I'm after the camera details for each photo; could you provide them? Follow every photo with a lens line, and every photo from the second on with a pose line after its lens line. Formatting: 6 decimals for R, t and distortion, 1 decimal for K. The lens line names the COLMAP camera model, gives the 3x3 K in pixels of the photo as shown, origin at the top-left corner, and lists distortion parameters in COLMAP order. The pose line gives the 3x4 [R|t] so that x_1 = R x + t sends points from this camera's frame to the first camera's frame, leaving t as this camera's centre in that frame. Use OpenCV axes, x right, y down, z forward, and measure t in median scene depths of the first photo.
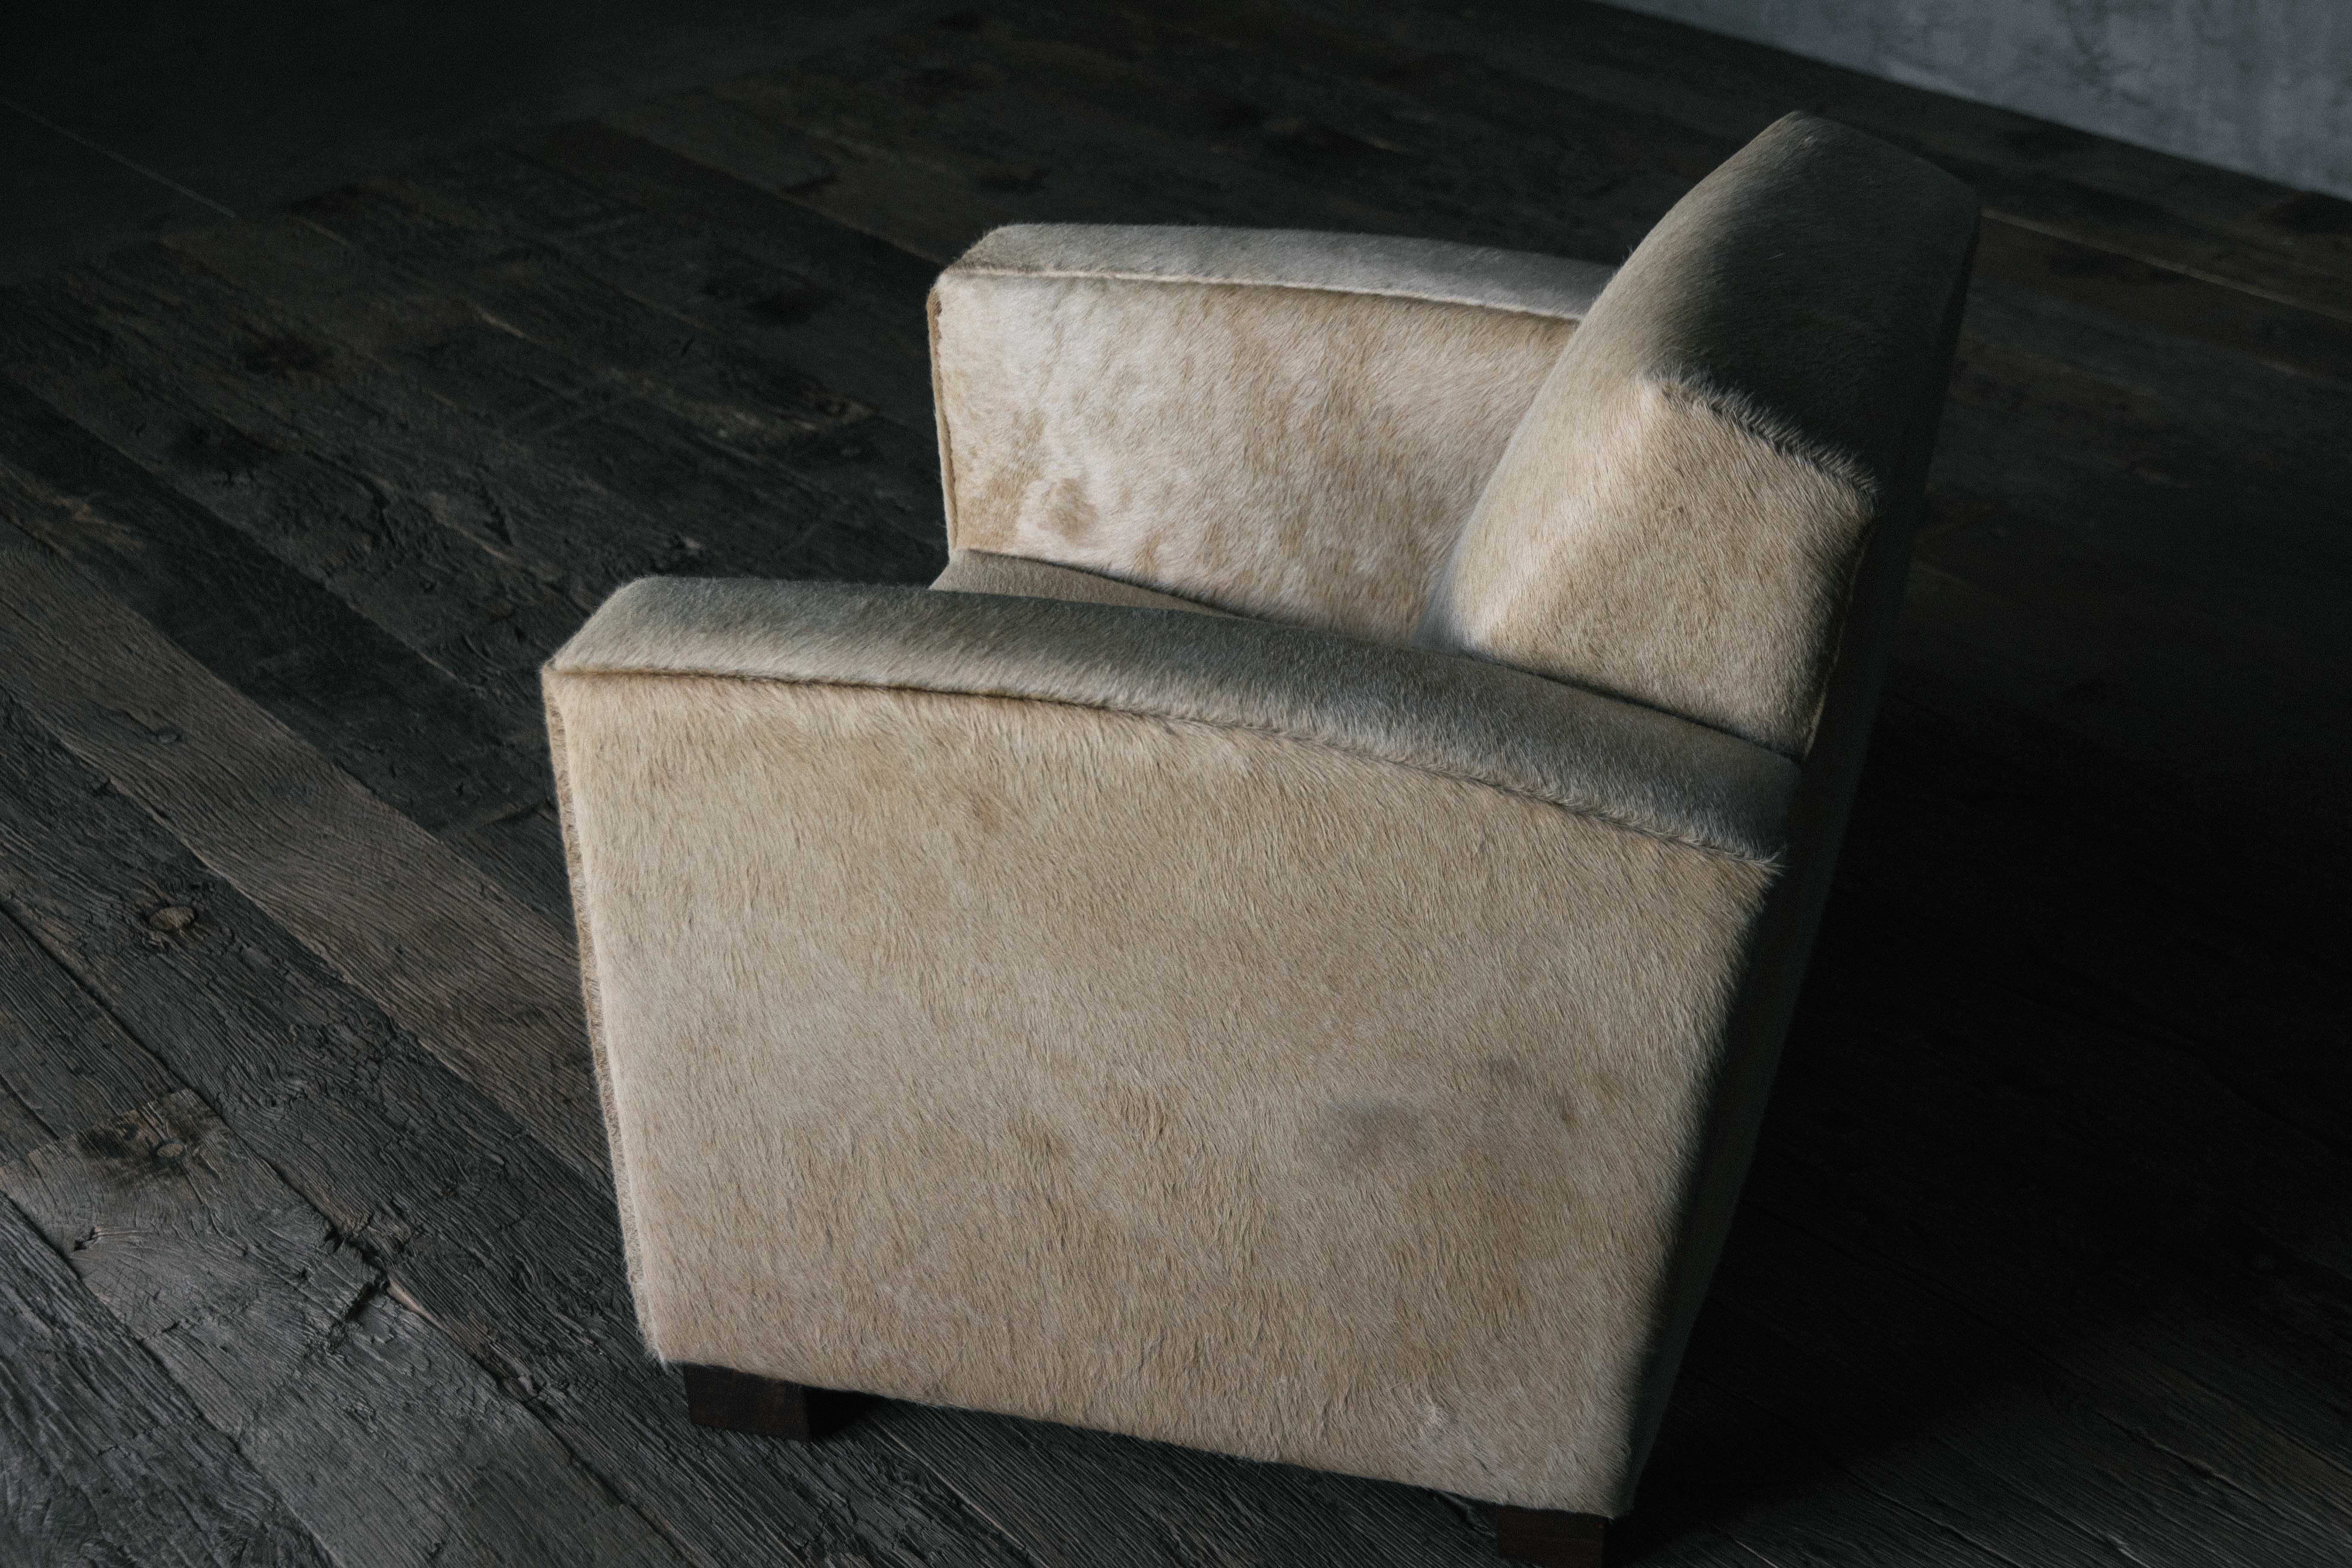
lens RADIAL K [[3280.5, 0, 1133.7], [0, 3280.5, 774.3], [0, 0, 1]] dist [0.013492, 0.000000]
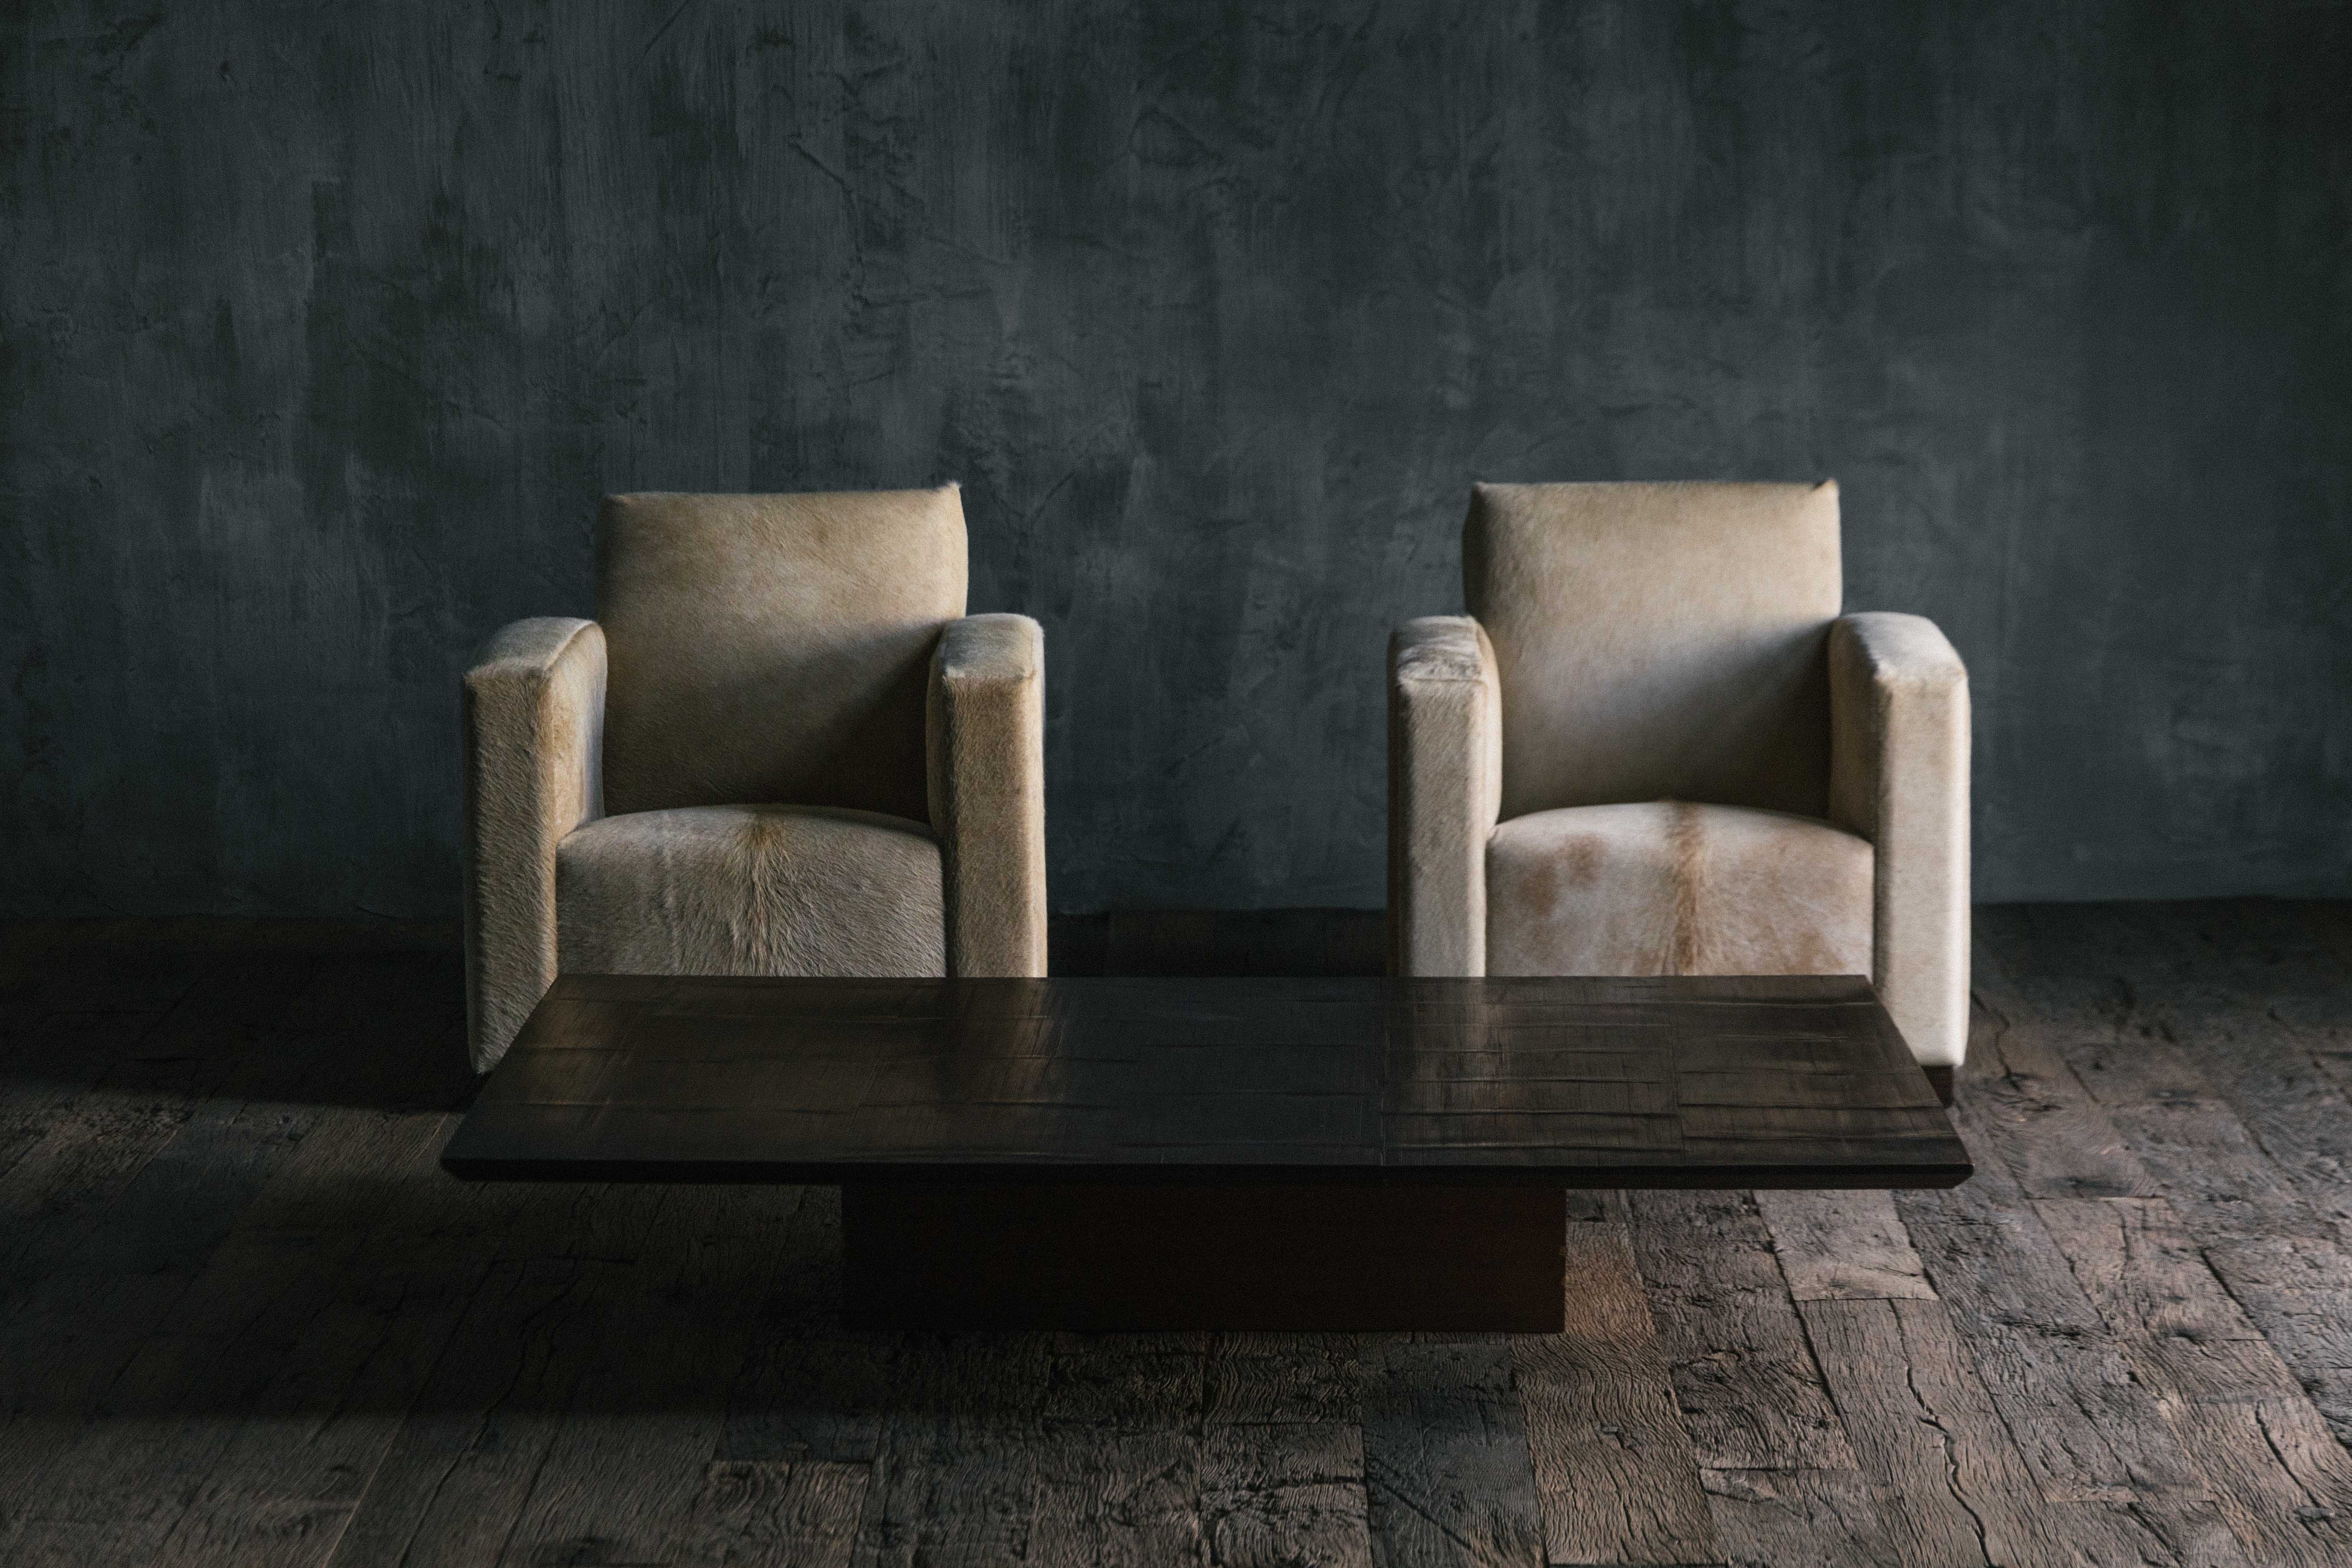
lens RADIAL K [[5835.2, 0, 1262.3], [0, 5835.2, 790.0], [0, 0, 1]] dist [0.048174, 0.000000]
pose [[-0.770649, -0.051102, 0.635208, -1.773593], [0.343956, 0.805765, 0.482118, -1.442417], [-0.536465, 0.590027, -0.603385, 2.611477]]
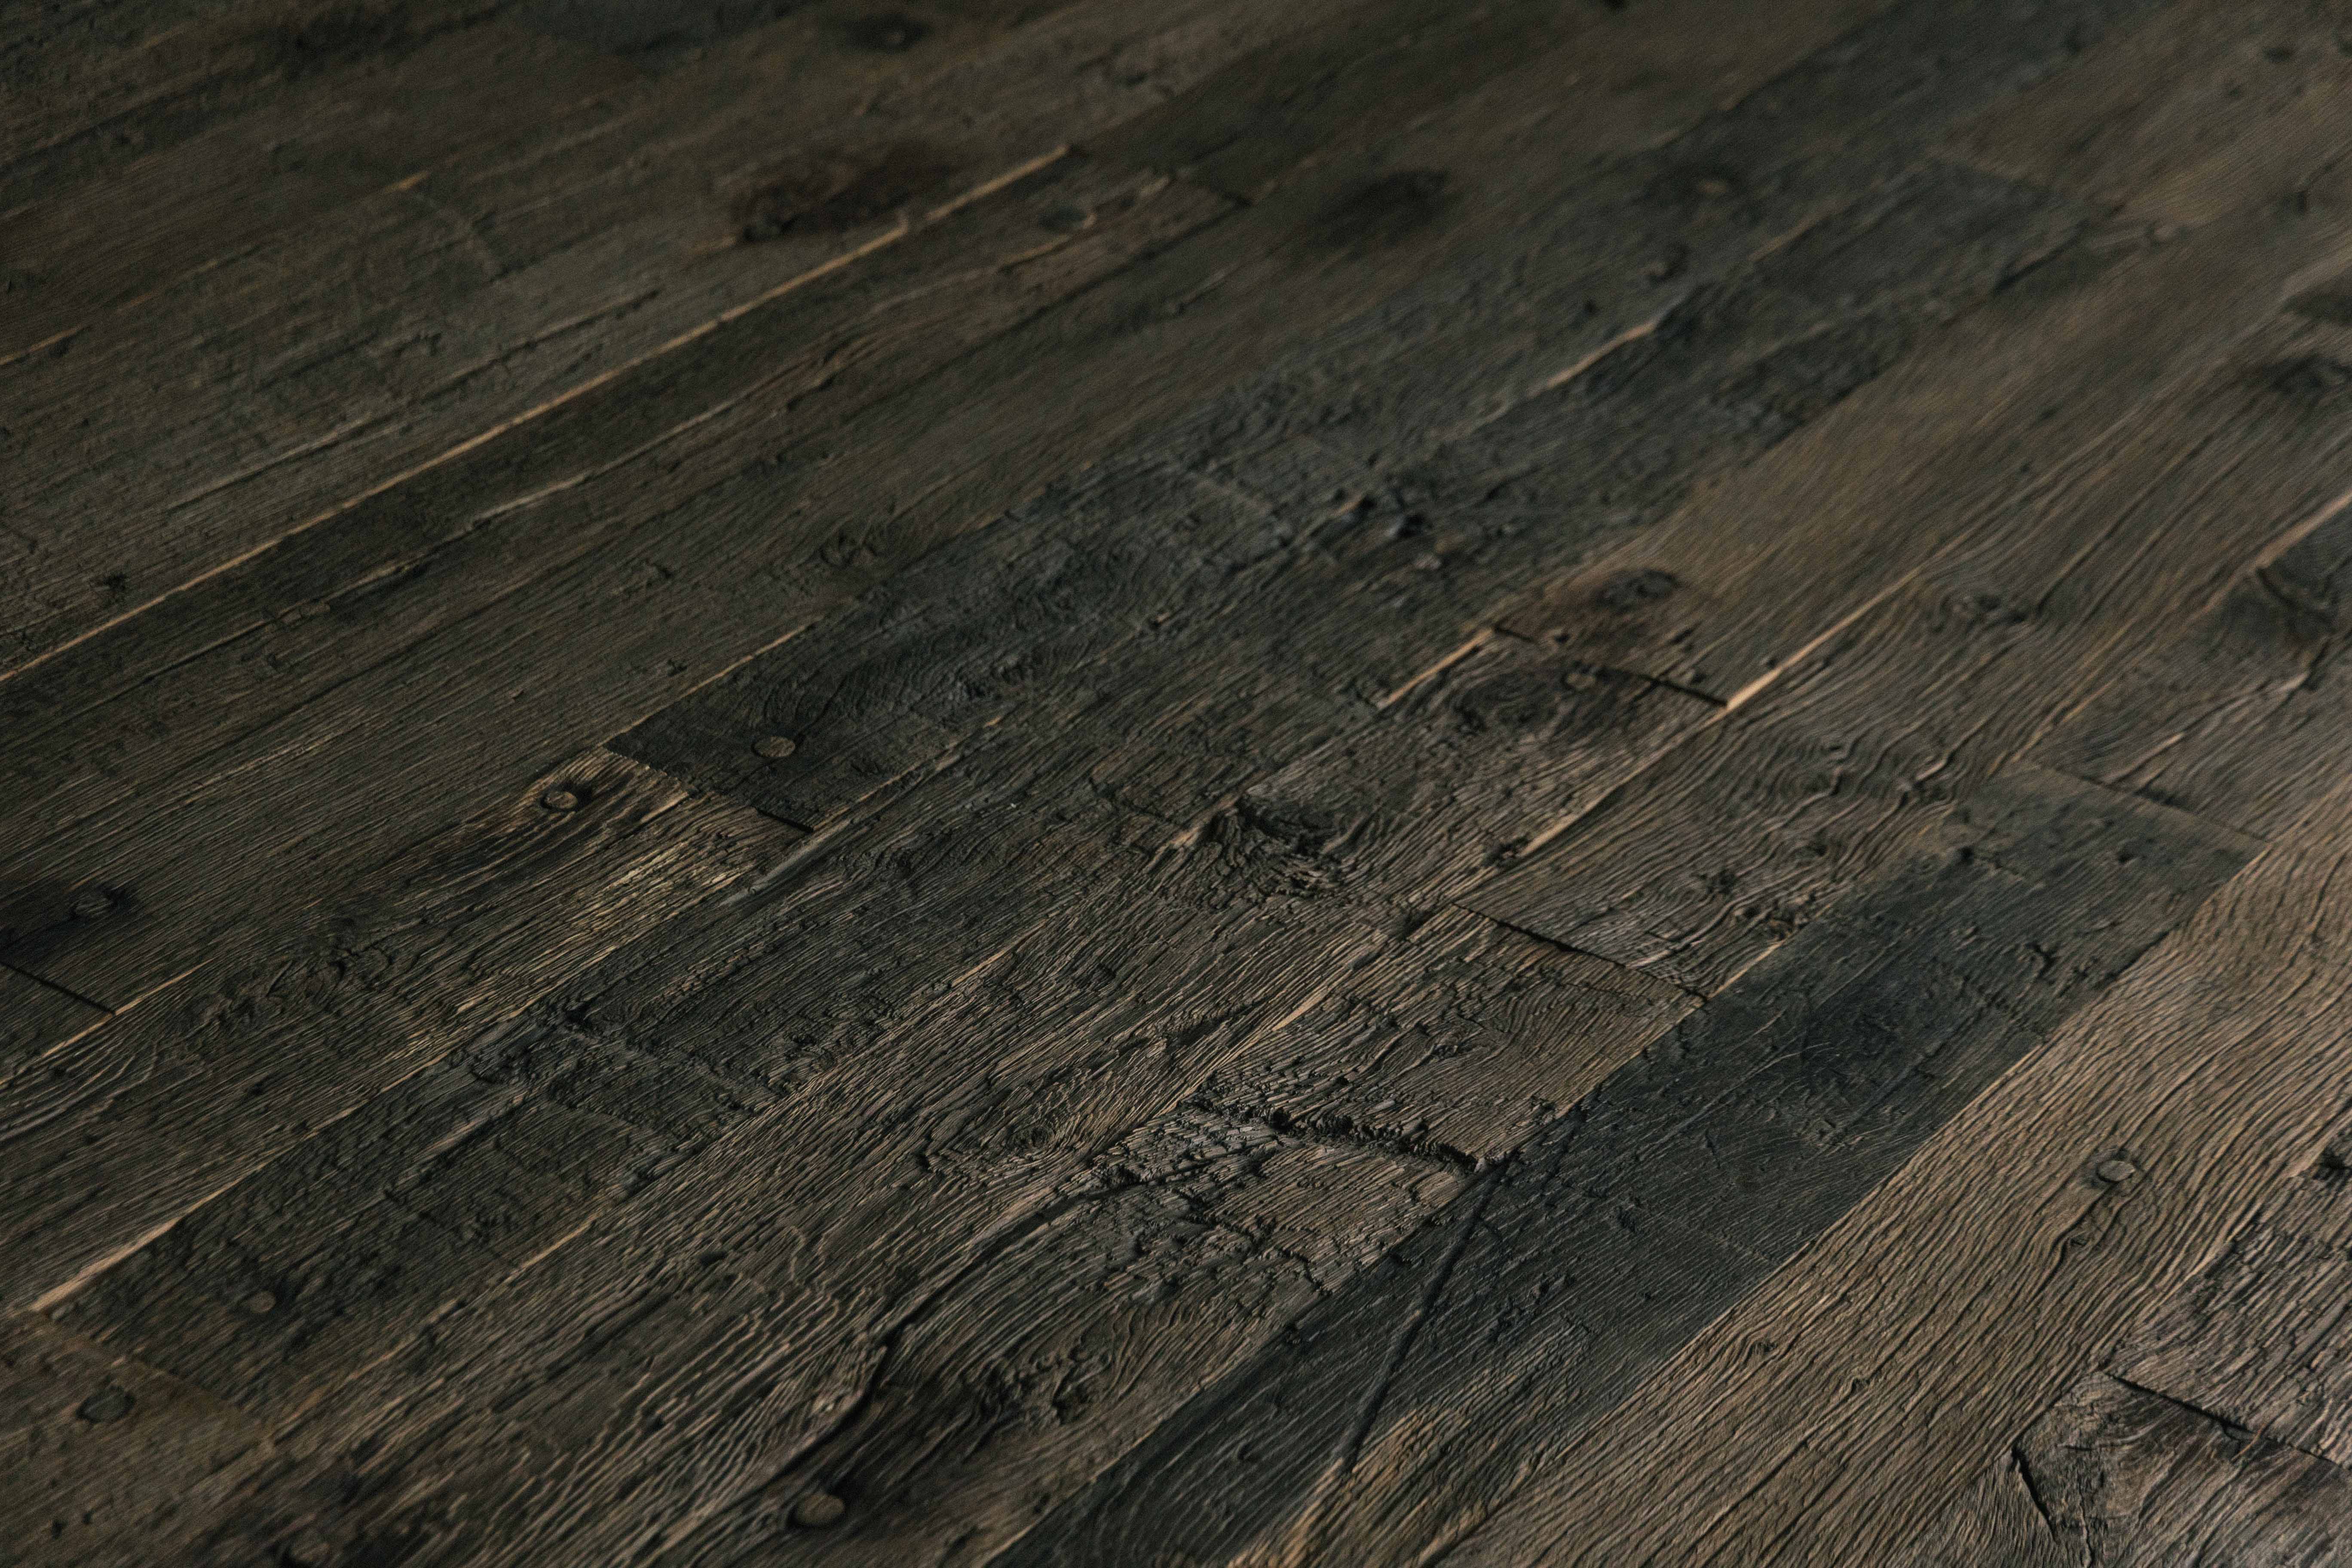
lens RADIAL K [[5530.4, 0, 1282.3], [0, 5530.4, 820.9], [0, 0, 1]] dist [0.043841, 0.000000]
pose [[-0.255155, -0.437769, 0.862122, -1.268718], [0.474875, 0.719954, 0.506123, -0.723185], [-0.842253, 0.538540, 0.024185, 1.309848]]
